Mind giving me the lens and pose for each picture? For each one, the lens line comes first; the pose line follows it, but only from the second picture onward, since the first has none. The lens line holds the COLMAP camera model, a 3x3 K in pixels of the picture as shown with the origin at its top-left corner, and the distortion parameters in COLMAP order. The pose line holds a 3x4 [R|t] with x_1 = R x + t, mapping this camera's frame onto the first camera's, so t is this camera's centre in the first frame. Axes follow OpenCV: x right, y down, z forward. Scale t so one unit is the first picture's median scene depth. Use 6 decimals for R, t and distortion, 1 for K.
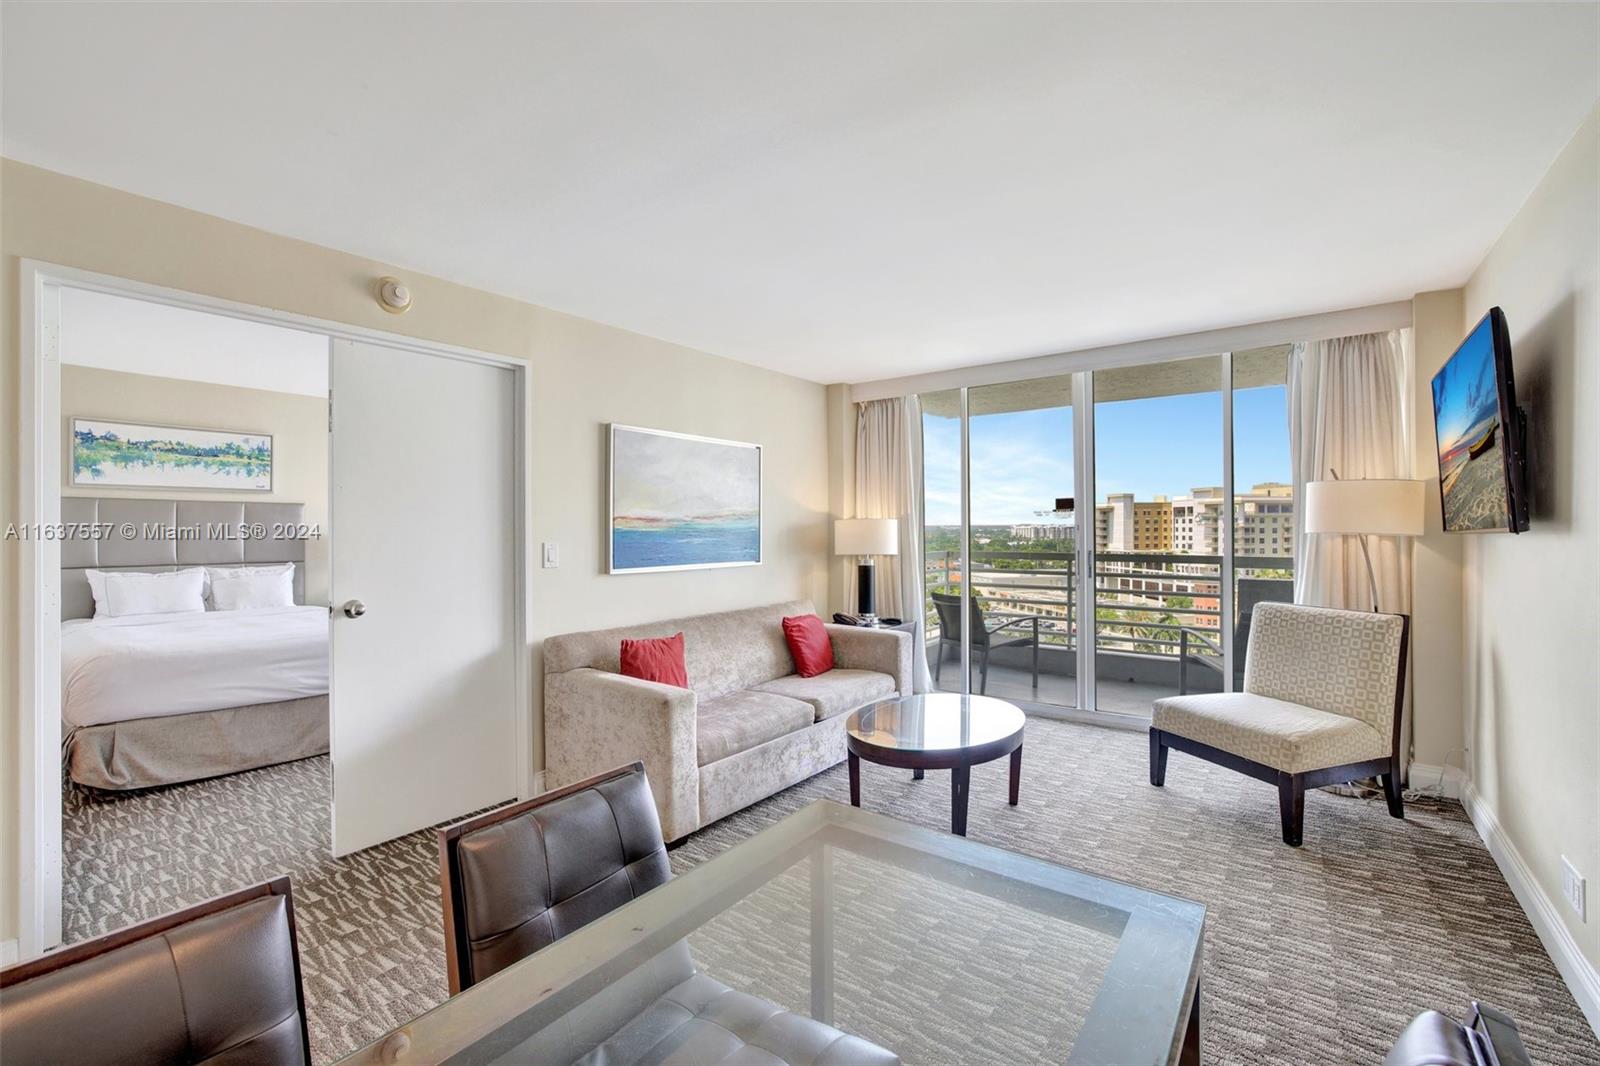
lens RADIAL K [[678.6, 0, 796.0], [0, 678.6, 524.3], [0, 0, 1]] dist [-0.027484, 0.002573]
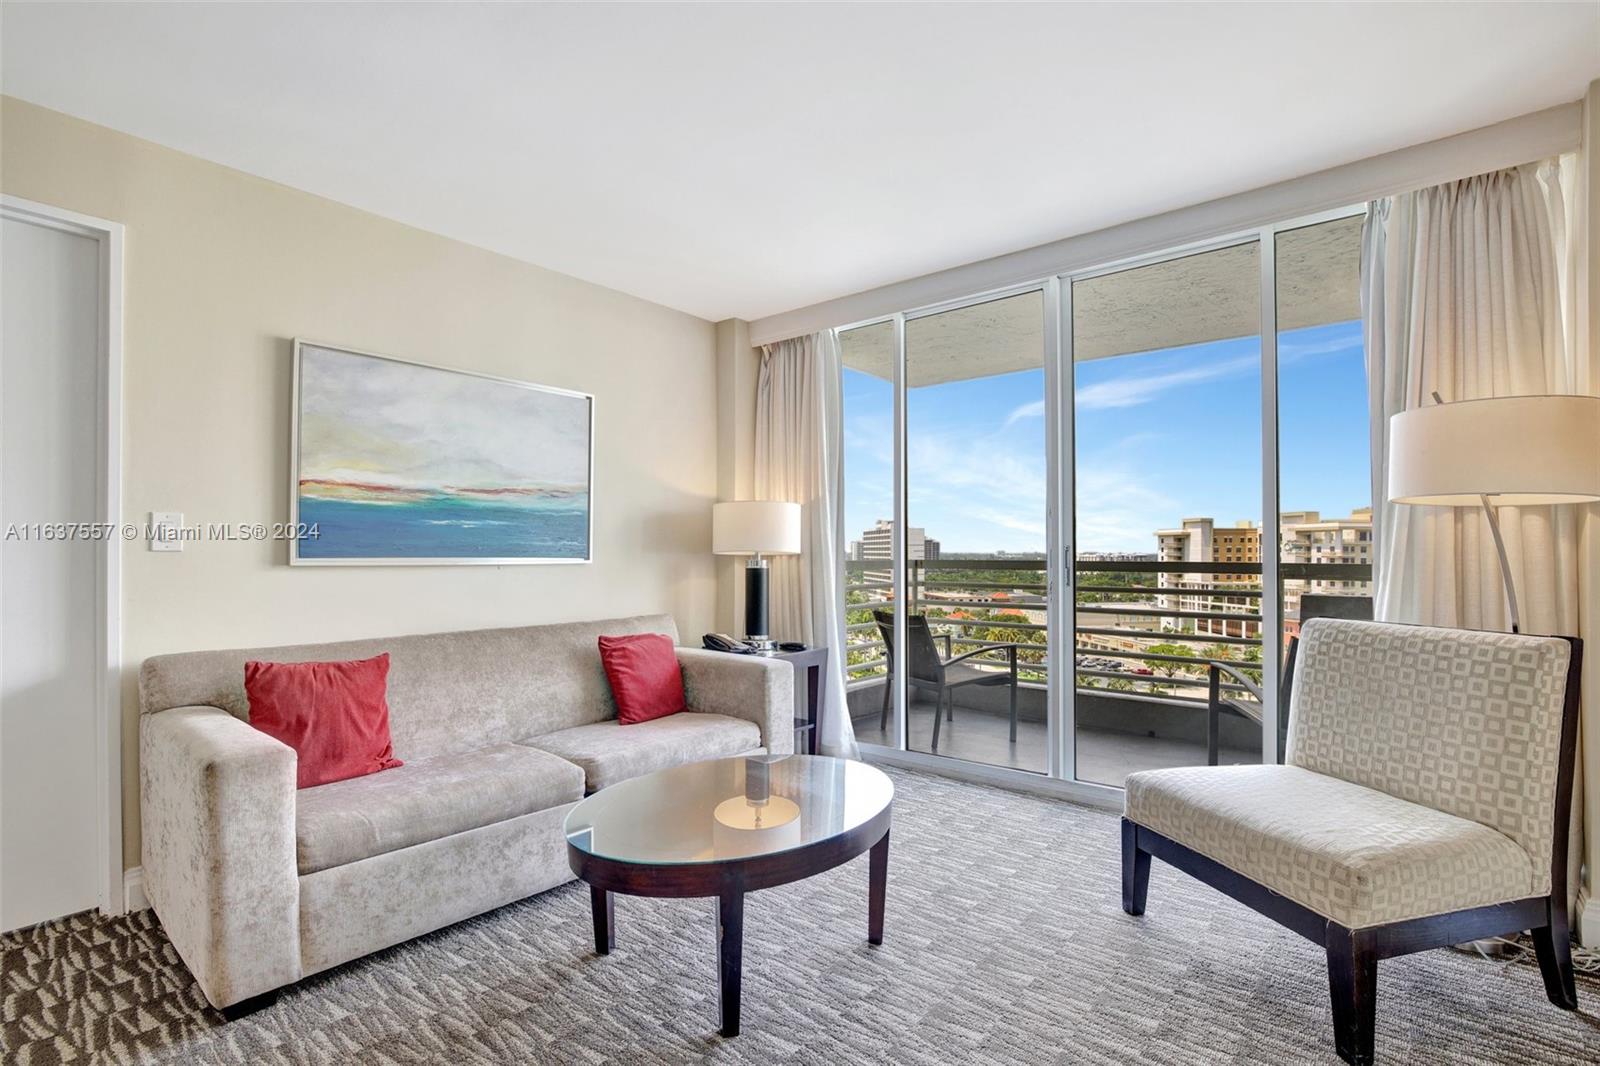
lens RADIAL K [[751.0, 0, 780.4], [0, 751.0, 543.6], [0, 0, 1]] dist [-0.033600, 0.010931]
pose [[0.997980, 0.002609, -0.063473, 0.277656], [-0.002901, 0.999986, -0.004502, 0.059744], [0.063460, 0.004677, 0.997973, 0.326467]]
